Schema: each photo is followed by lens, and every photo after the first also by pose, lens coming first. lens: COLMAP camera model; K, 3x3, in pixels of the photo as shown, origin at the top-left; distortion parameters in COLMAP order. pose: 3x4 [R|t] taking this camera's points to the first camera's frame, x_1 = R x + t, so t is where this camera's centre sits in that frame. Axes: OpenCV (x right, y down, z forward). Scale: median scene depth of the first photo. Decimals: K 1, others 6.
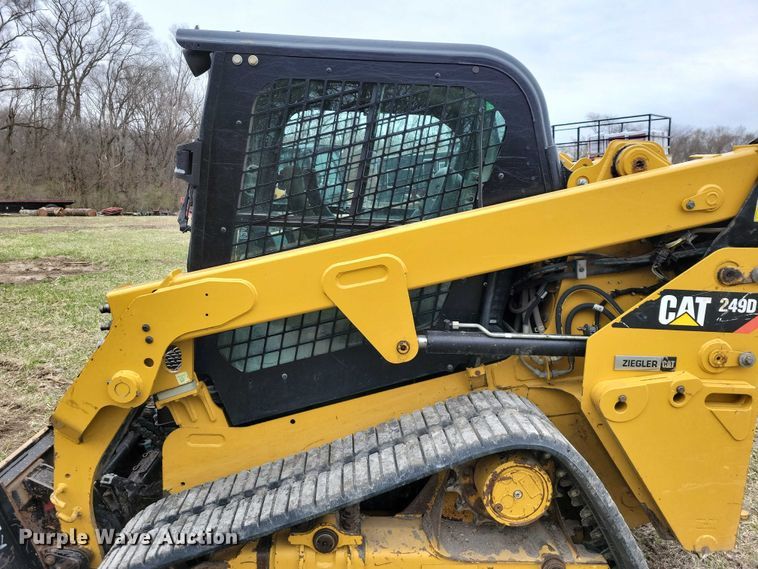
lens RADIAL K [[578.5, 0, 376.5], [0, 578.5, 271.1], [0, 0, 1]] dist [0.038476, -0.007304]
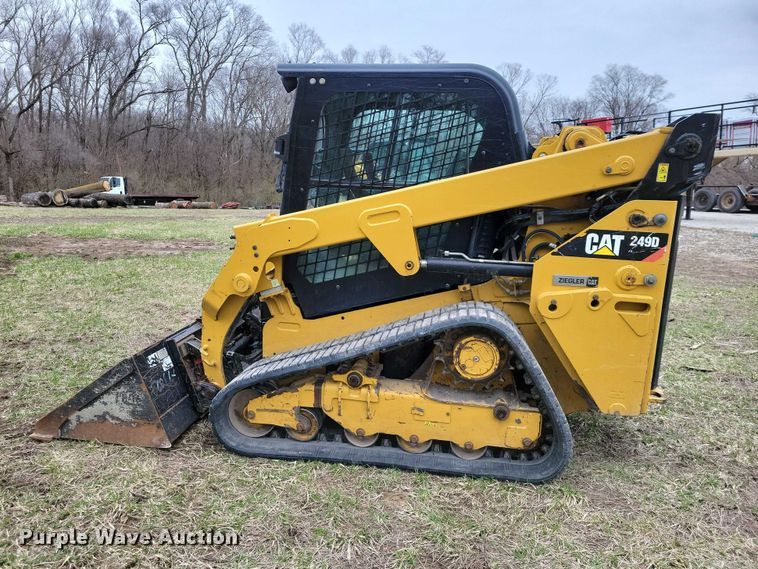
lens RADIAL K [[581.2, 0, 340.2], [0, 581.2, 286.5], [0, 0, 1]] dist [0.041542, -0.004626]
pose [[0.971425, 0.040596, -0.233851, 0.228299], [-0.032696, 0.998759, 0.037566, 0.133777], [0.235085, -0.028847, 0.971547, -0.545697]]
